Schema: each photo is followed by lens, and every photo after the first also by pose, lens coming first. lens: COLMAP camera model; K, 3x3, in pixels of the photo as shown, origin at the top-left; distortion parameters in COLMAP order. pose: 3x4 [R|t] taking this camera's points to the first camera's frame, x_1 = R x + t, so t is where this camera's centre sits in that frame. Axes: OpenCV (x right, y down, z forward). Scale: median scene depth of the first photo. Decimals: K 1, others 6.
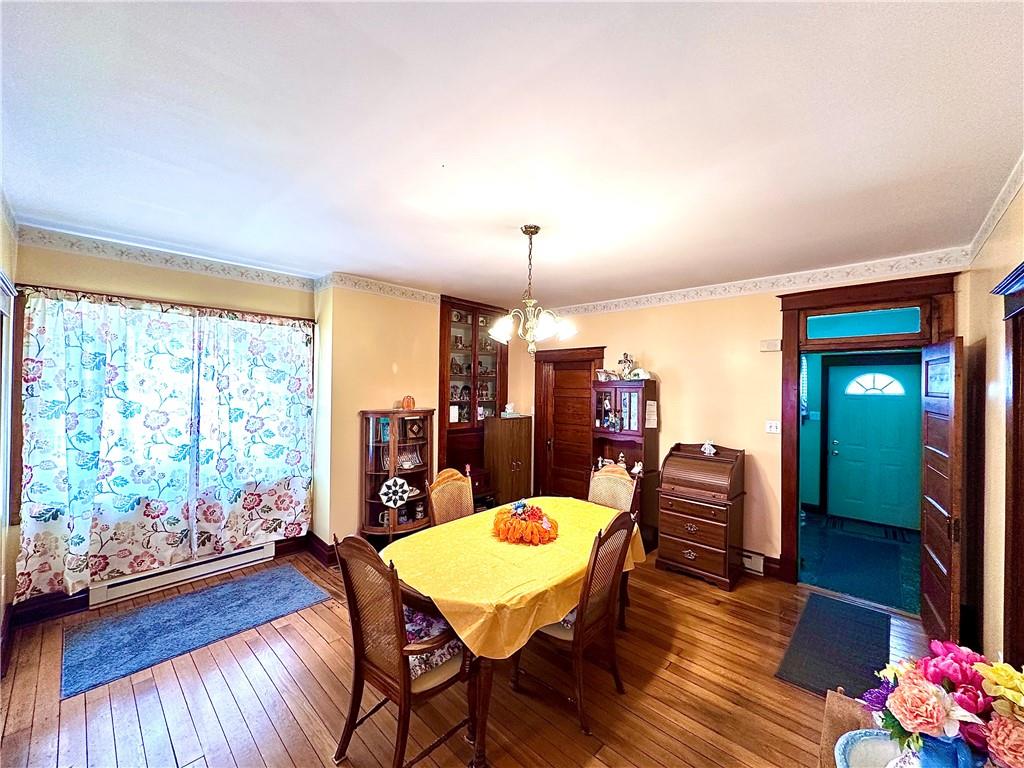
lens RADIAL K [[408.2, 0, 508.6], [0, 408.2, 383.0], [0, 0, 1]] dist [-0.002543, -0.000326]
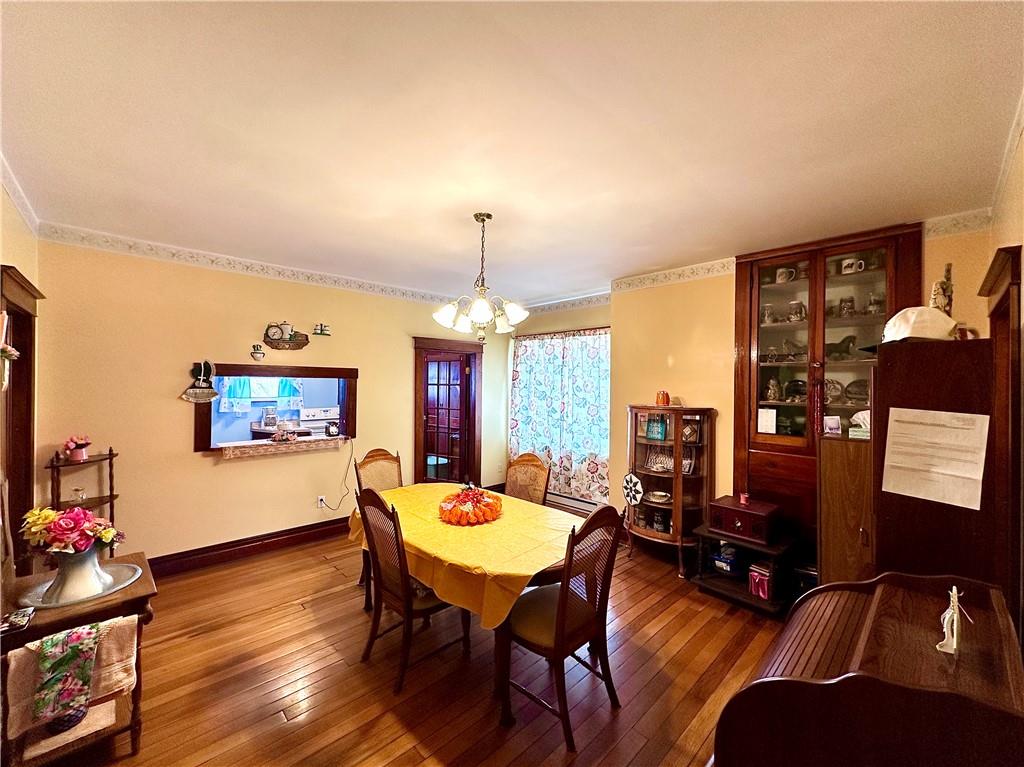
lens RADIAL K [[408.2, 0, 508.6], [0, 408.2, 382.5], [0, 0, 1]] dist [-0.002543, -0.000326]
pose [[-0.063242, -0.022990, -0.997733, 0.731249], [-0.012923, 0.999670, -0.022215, 0.041477], [0.997915, 0.011489, -0.063518, 0.789039]]
